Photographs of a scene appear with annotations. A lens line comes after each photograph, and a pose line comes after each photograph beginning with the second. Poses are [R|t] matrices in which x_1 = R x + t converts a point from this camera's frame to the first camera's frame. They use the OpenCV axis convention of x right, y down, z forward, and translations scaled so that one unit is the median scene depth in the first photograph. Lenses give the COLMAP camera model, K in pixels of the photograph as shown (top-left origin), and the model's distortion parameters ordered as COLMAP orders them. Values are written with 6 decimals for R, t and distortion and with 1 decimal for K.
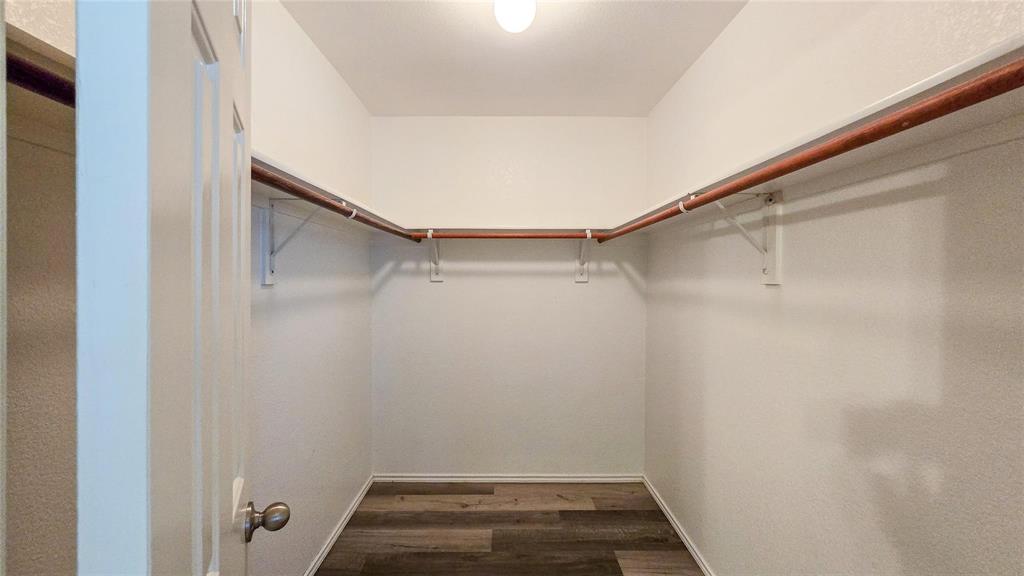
lens RADIAL K [[429.0, 0, 508.7], [0, 429.0, 282.1], [0, 0, 1]] dist [-0.001203, 0.000465]
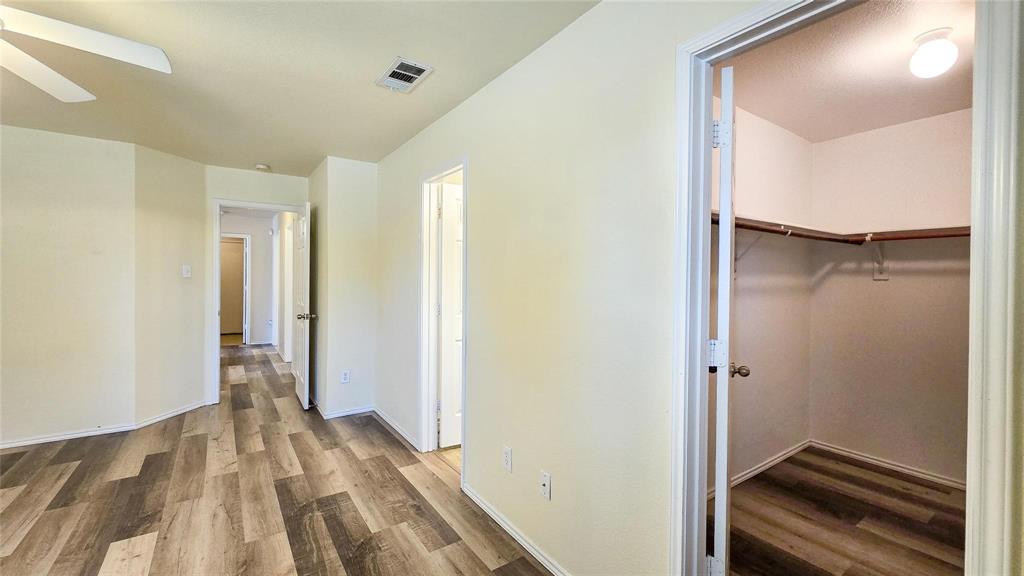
lens RADIAL K [[429.0, 0, 507.4], [0, 429.0, 281.7], [0, 0, 1]] dist [-0.001203, 0.000465]
pose [[0.575949, 0.010307, -0.817421, 0.190624], [-0.019911, 0.999801, -0.001423, 0.025677], [0.817243, 0.017095, 0.576040, -0.431680]]
